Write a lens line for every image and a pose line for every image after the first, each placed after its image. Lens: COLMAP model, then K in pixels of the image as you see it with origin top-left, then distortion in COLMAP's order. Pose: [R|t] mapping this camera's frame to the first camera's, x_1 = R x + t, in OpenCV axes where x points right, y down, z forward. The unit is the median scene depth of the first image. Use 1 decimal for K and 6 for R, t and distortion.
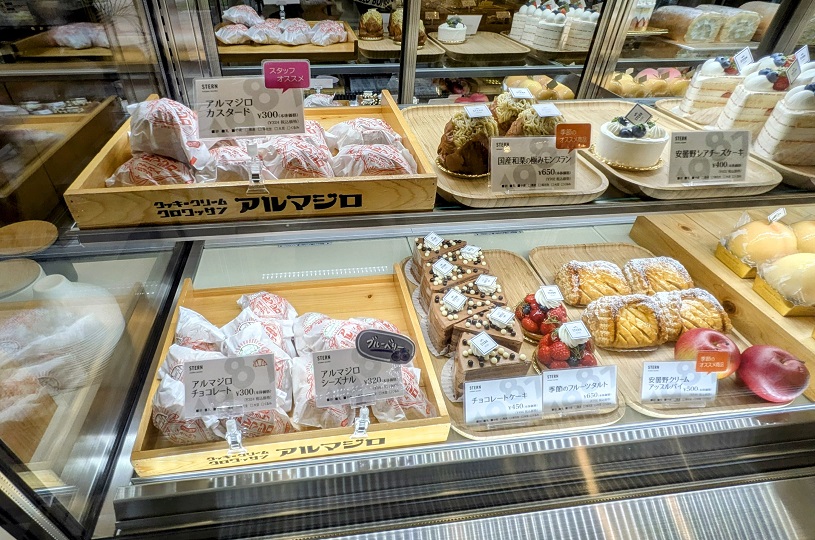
lens RADIAL K [[472.5, 0, 407.5], [0, 472.5, 270.0], [0, 0, 1]] dist [0.000069, -0.000933]
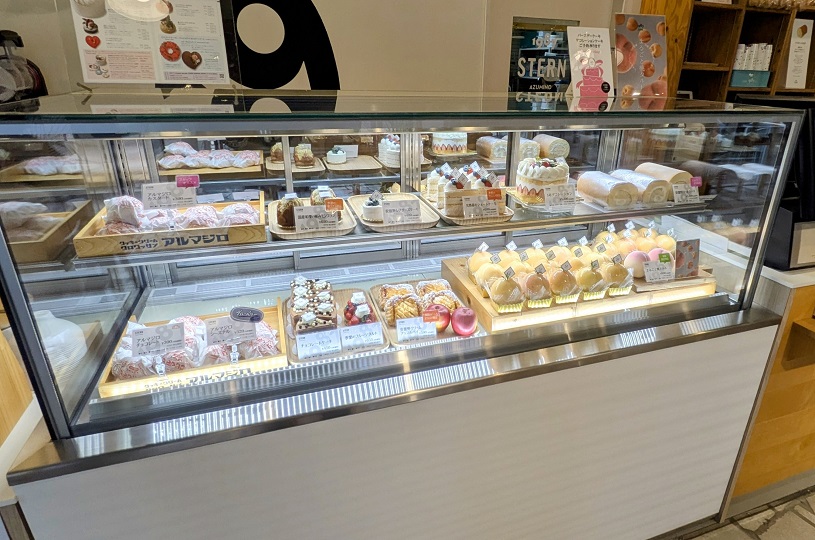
lens RADIAL K [[418.5, 0, 407.5], [0, 418.5, 270.0], [0, 0, 1]] dist [-0.006162, -0.001218]
pose [[0.985311, -0.065495, 0.157713, 0.336441], [0.094987, 0.977677, -0.187418, 0.362412], [-0.141918, 0.199645, 0.969537, -0.759318]]
